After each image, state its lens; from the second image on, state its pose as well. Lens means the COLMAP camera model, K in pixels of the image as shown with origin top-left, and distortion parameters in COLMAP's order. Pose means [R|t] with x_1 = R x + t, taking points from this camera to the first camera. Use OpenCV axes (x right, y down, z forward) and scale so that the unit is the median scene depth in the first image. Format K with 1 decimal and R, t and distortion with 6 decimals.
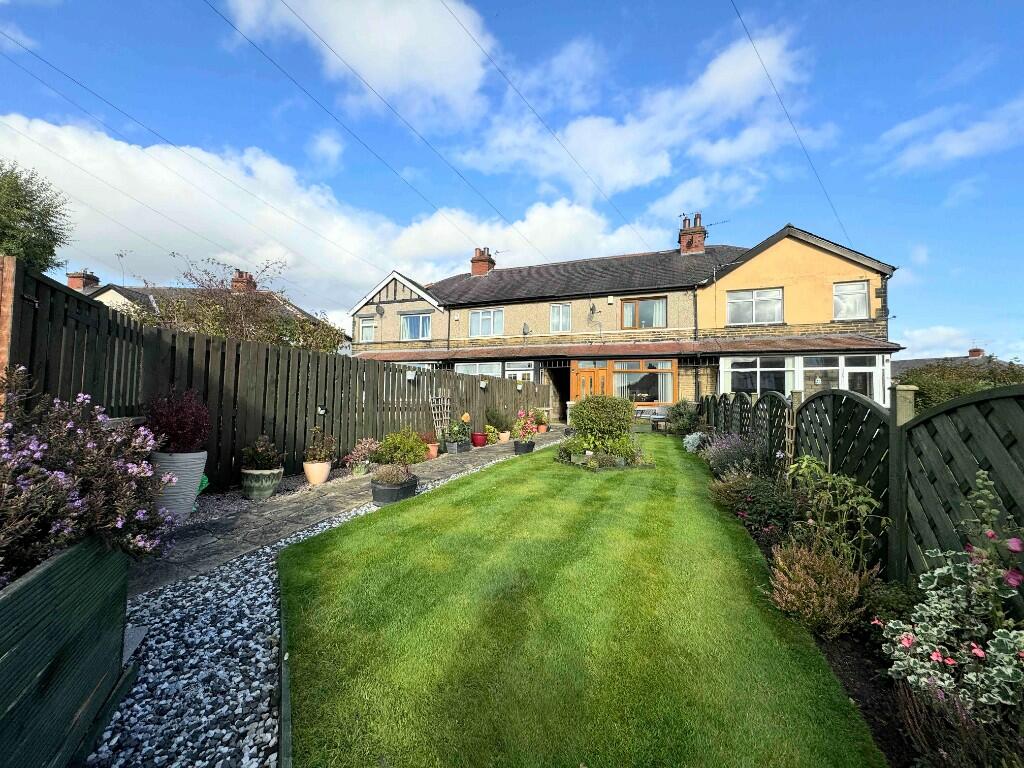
lens RADIAL K [[412.0, 0, 517.7], [0, 412.0, 386.3], [0, 0, 1]] dist [-0.001079, 0.000097]
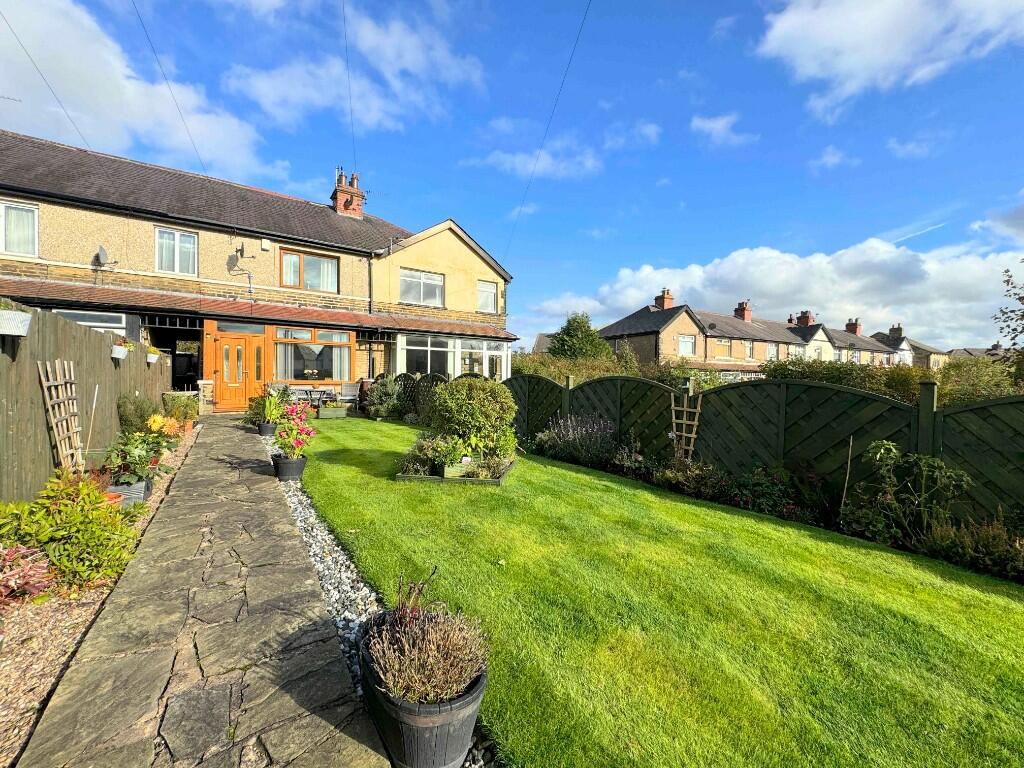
lens RADIAL K [[412.0, 0, 512.7], [0, 412.0, 384.6], [0, 0, 1]] dist [-0.001079, 0.000097]
pose [[0.564228, -0.019393, 0.825391, -0.156895], [-0.032811, 0.998408, 0.045887, -0.003738], [-0.824967, -0.052972, 0.562693, 0.204716]]
